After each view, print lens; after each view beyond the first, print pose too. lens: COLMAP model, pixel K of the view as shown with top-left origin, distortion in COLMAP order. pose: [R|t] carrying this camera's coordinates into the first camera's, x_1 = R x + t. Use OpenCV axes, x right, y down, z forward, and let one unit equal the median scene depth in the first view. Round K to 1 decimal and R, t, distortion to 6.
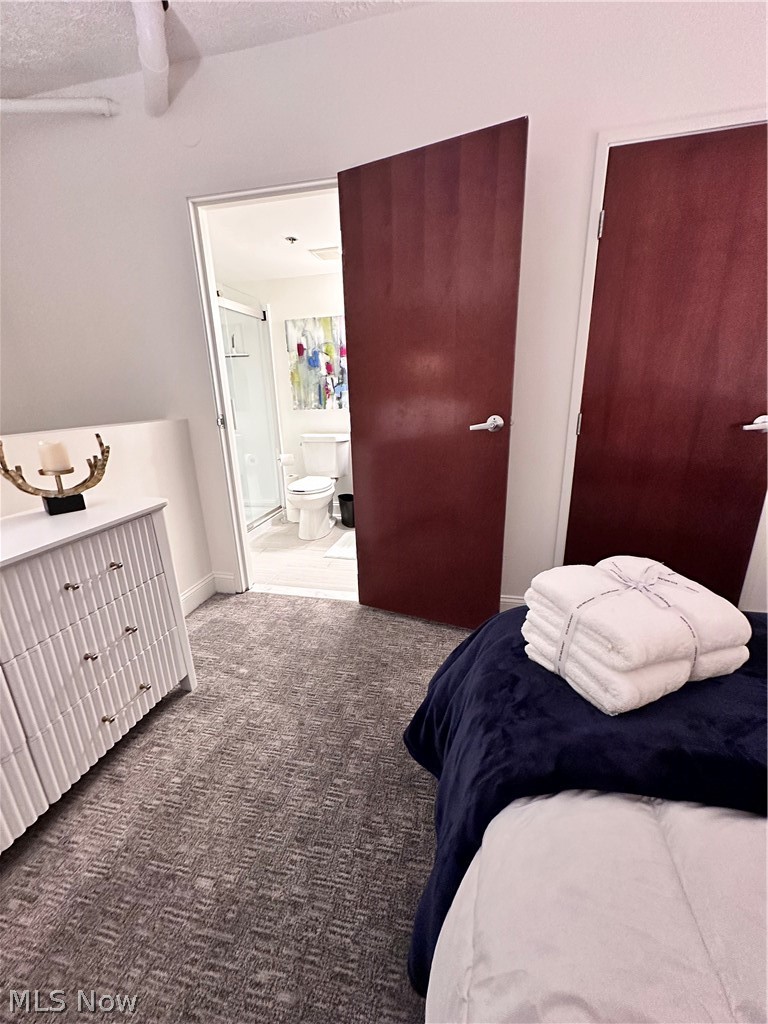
lens RADIAL K [[407.8, 0, 384.0], [0, 407.8, 512.0], [0, 0, 1]] dist [-0.002376, -0.000101]
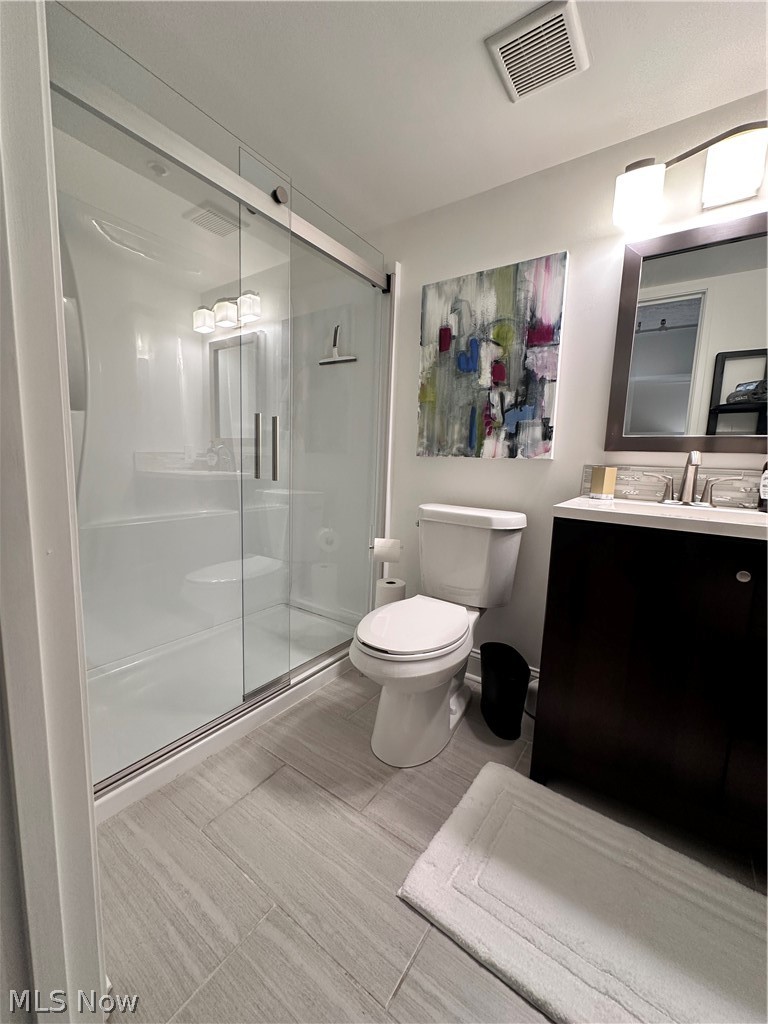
lens RADIAL K [[407.8, 0, 384.0], [0, 407.8, 512.0], [0, 0, 1]] dist [-0.002376, -0.000101]
pose [[0.920159, 0.110865, -0.375522, -0.061402], [-0.170323, 0.976916, -0.128936, -0.112358], [0.352559, 0.182602, 0.917801, 0.548107]]
